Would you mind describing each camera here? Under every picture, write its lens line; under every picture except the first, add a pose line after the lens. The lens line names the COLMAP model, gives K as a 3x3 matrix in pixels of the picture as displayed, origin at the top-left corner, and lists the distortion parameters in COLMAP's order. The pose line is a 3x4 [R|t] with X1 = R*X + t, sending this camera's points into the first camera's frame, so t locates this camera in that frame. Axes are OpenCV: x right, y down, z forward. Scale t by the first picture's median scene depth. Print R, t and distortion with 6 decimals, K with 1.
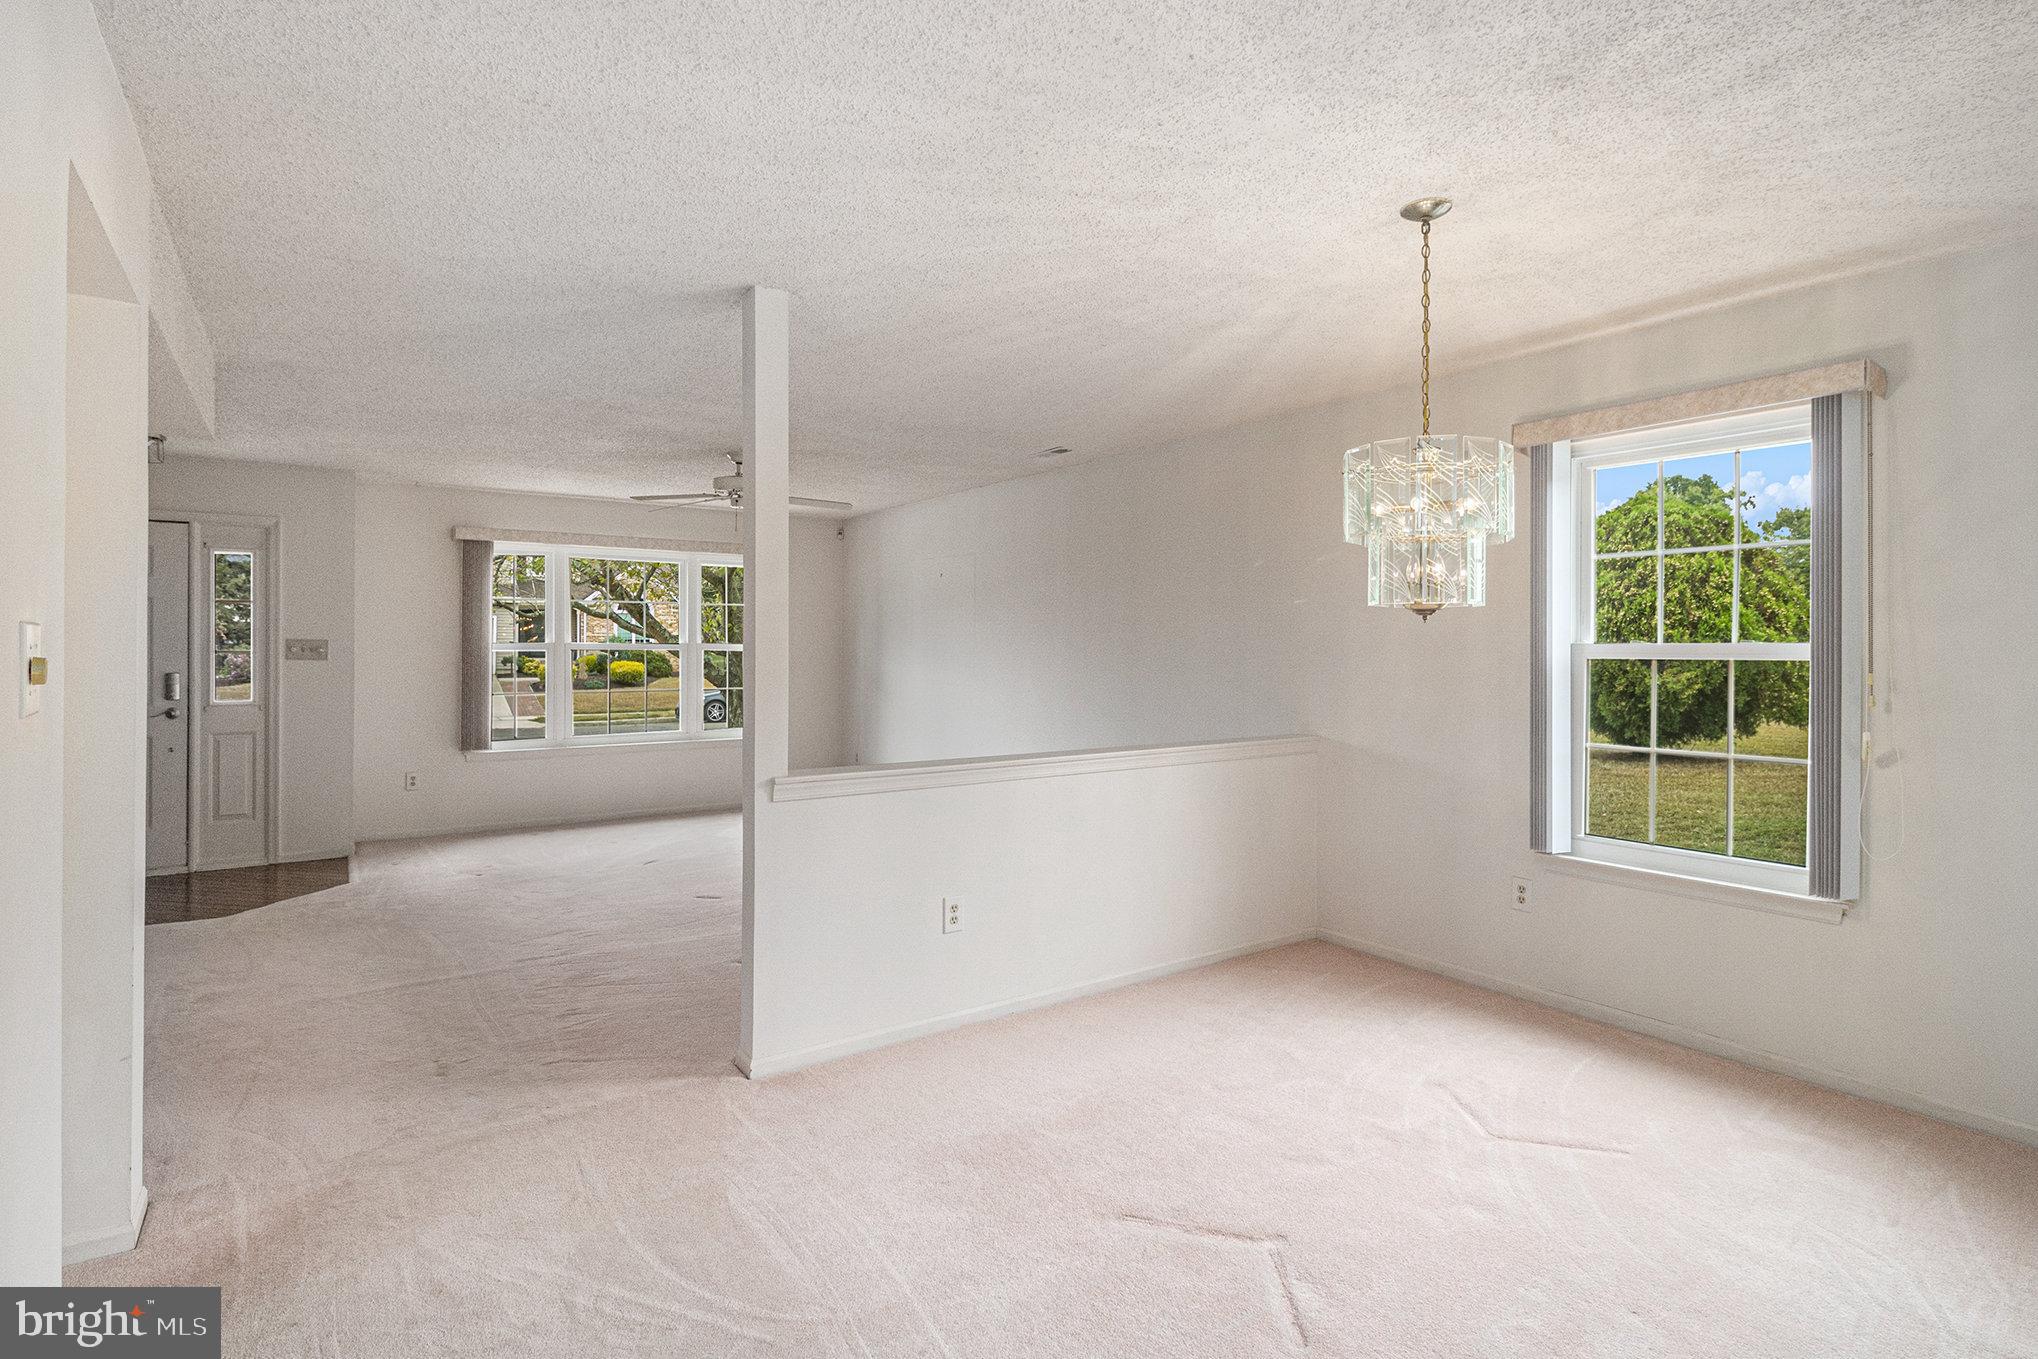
lens RADIAL K [[1050.8, 0, 1017.6], [0, 1050.8, 640.2], [0, 0, 1]] dist [0.000146, -0.000475]
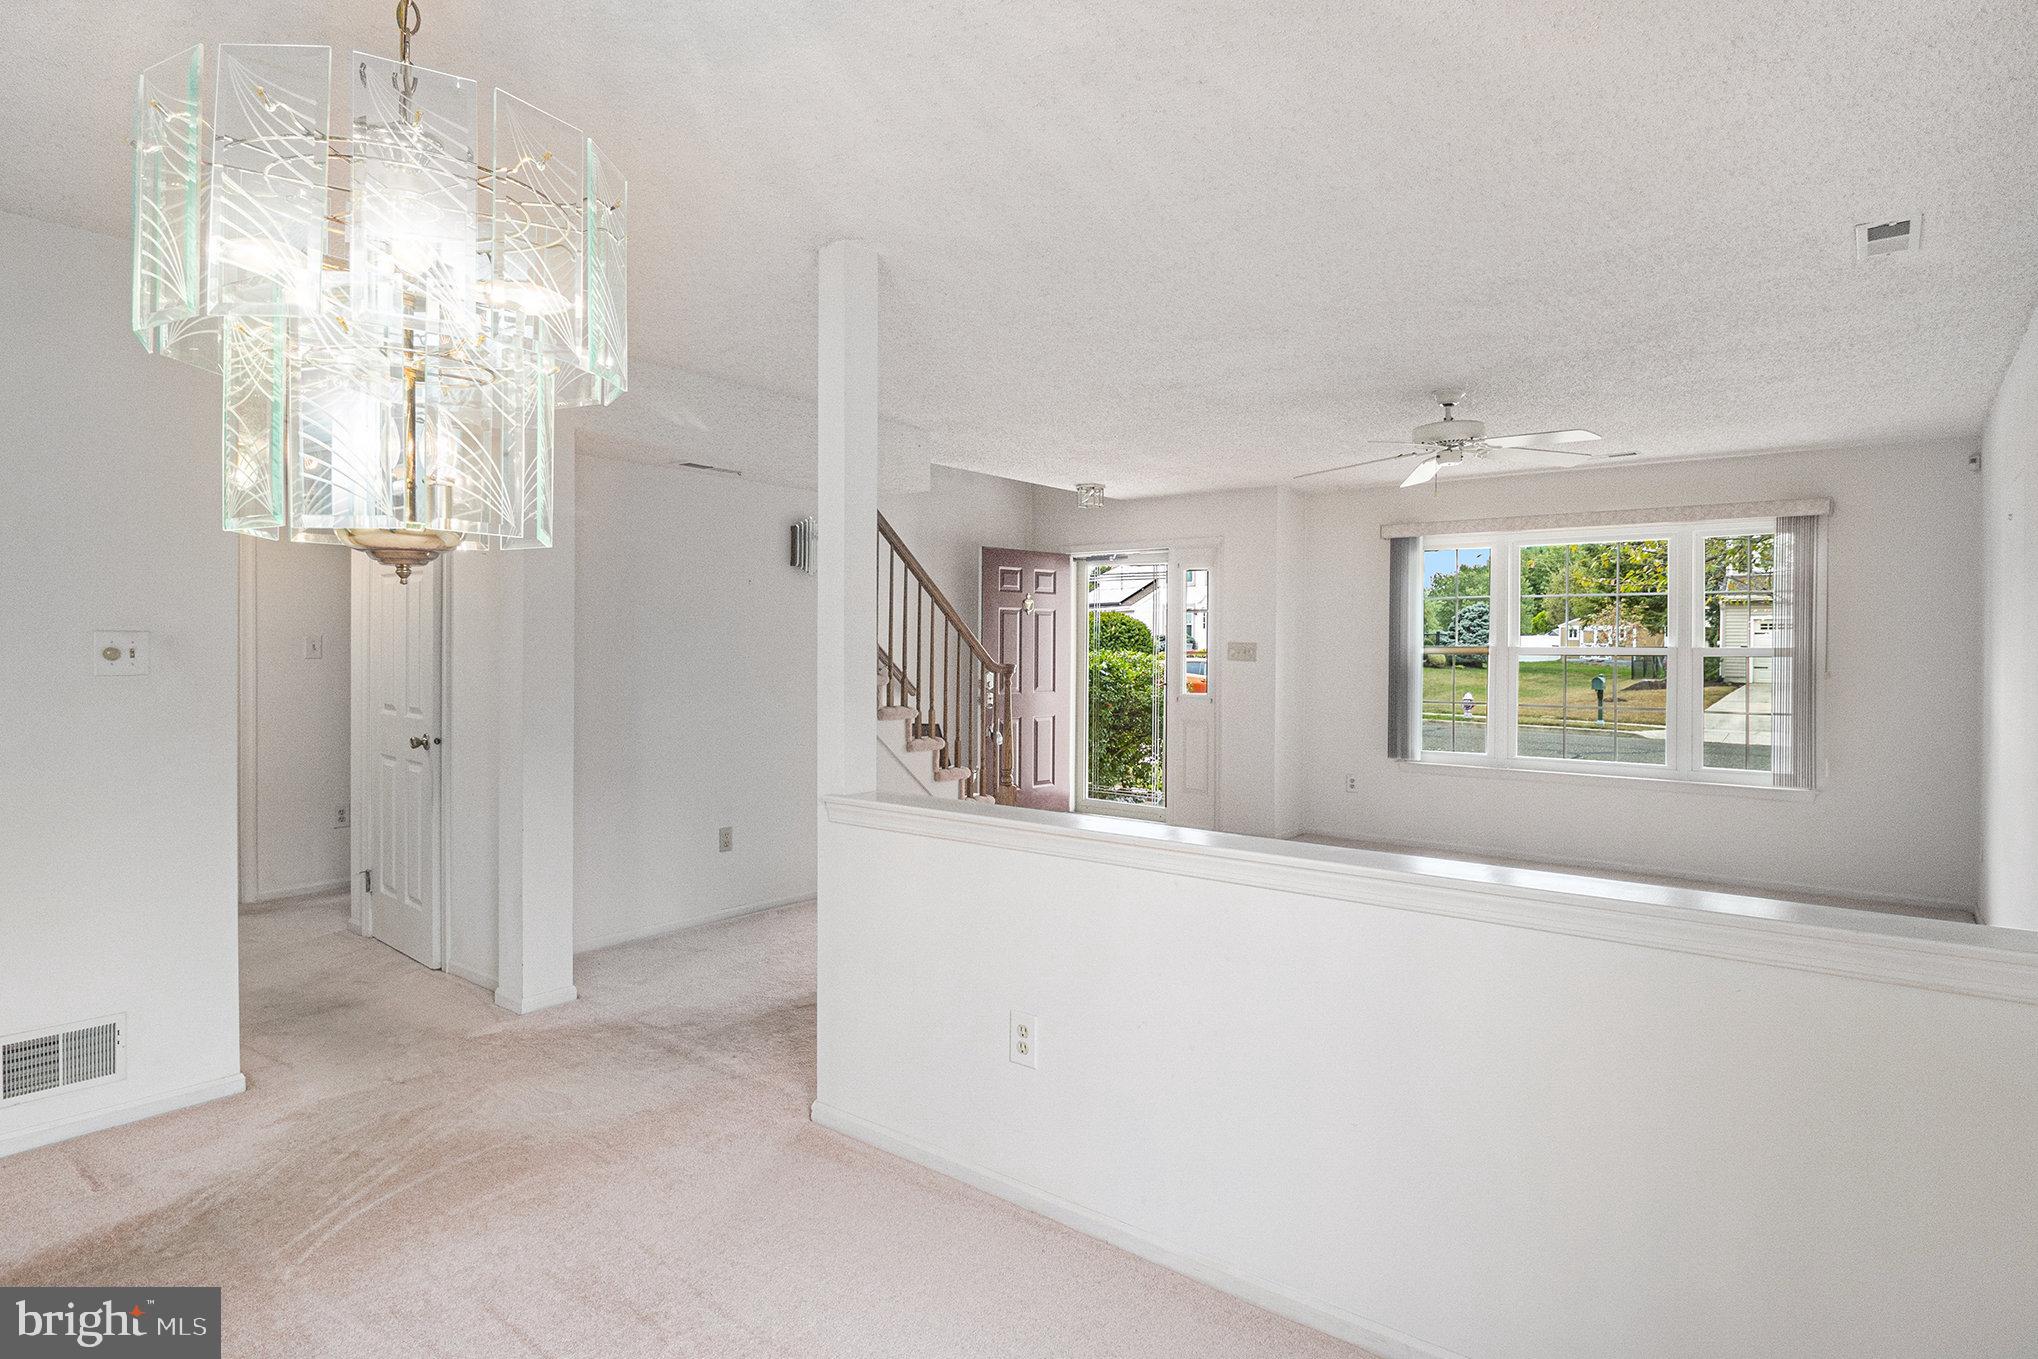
lens RADIAL K [[1050.8, 0, 1017.6], [0, 1050.8, 640.2], [0, 0, 1]] dist [0.000146, -0.000475]
pose [[0.295488, -0.008847, -0.955306, 0.347789], [0.005333, 0.999957, -0.007611, 0.003906], [0.955332, -0.002846, 0.295522, 0.467442]]
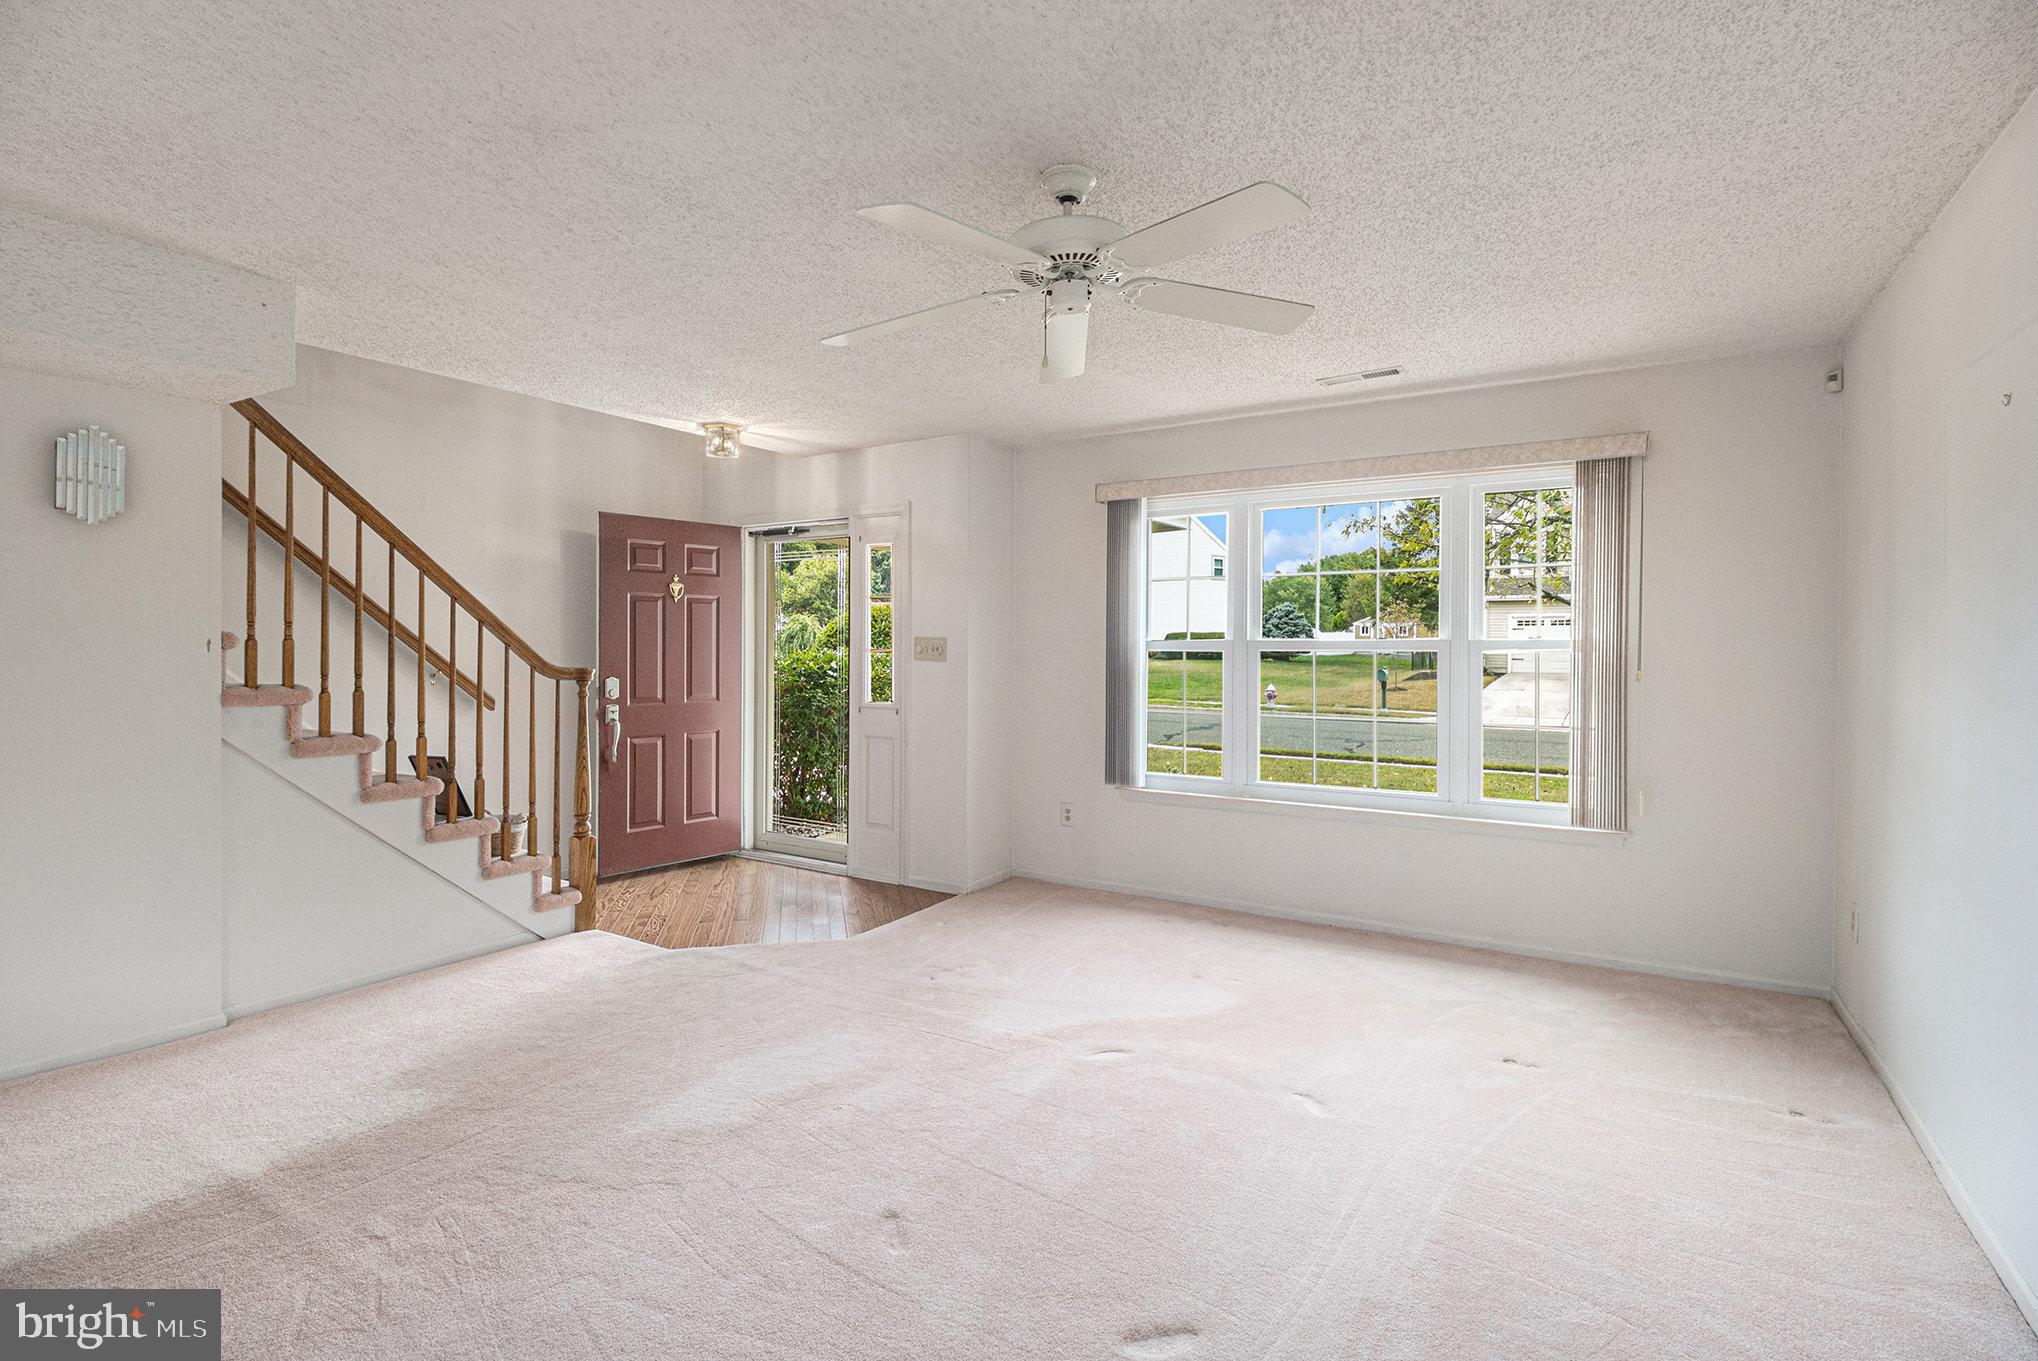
lens RADIAL K [[935.3, 0, 1020.1], [0, 935.3, 644.0], [0, 0, 1]] dist [-0.011821, -0.000067]
pose [[0.416735, -0.004399, -0.909017, 0.060543], [0.010269, 0.999947, -0.000131, 0.006400], [0.908970, -0.009280, 0.416758, 0.798299]]
